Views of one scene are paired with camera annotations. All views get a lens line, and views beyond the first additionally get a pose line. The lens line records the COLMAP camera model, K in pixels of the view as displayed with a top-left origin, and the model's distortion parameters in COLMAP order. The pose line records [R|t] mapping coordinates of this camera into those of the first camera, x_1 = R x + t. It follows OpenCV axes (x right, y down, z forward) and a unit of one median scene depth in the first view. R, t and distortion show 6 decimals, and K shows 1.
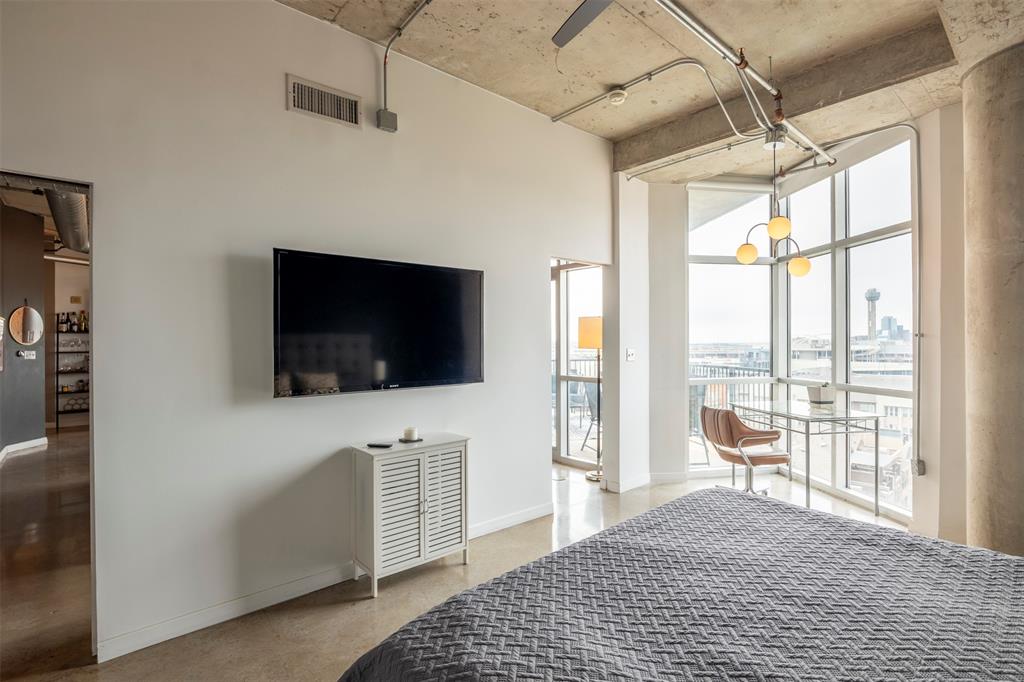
lens RADIAL K [[478.7, 0, 510.2], [0, 478.7, 342.4], [0, 0, 1]] dist [0.001310, 0.000348]
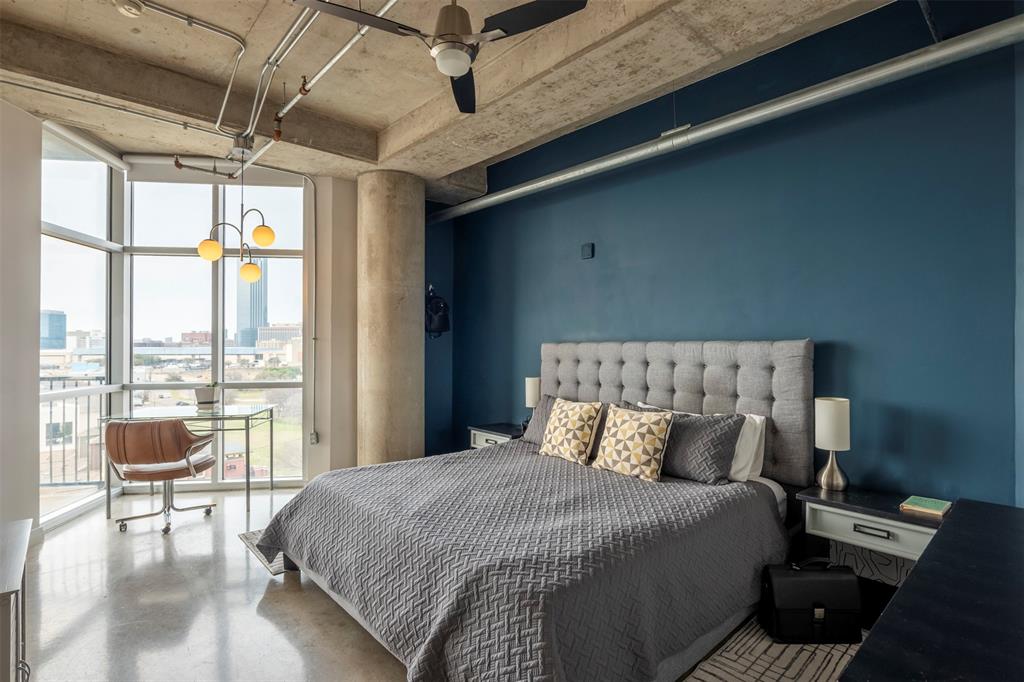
lens RADIAL K [[512.9, 0, 531.7], [0, 512.9, 344.0], [0, 0, 1]] dist [-0.001497, -0.000092]
pose [[0.001424, 0.010939, 0.999939, -0.550388], [-0.001915, 0.999938, -0.010937, 0.013113], [-0.999997, -0.001900, 0.001445, 0.378263]]
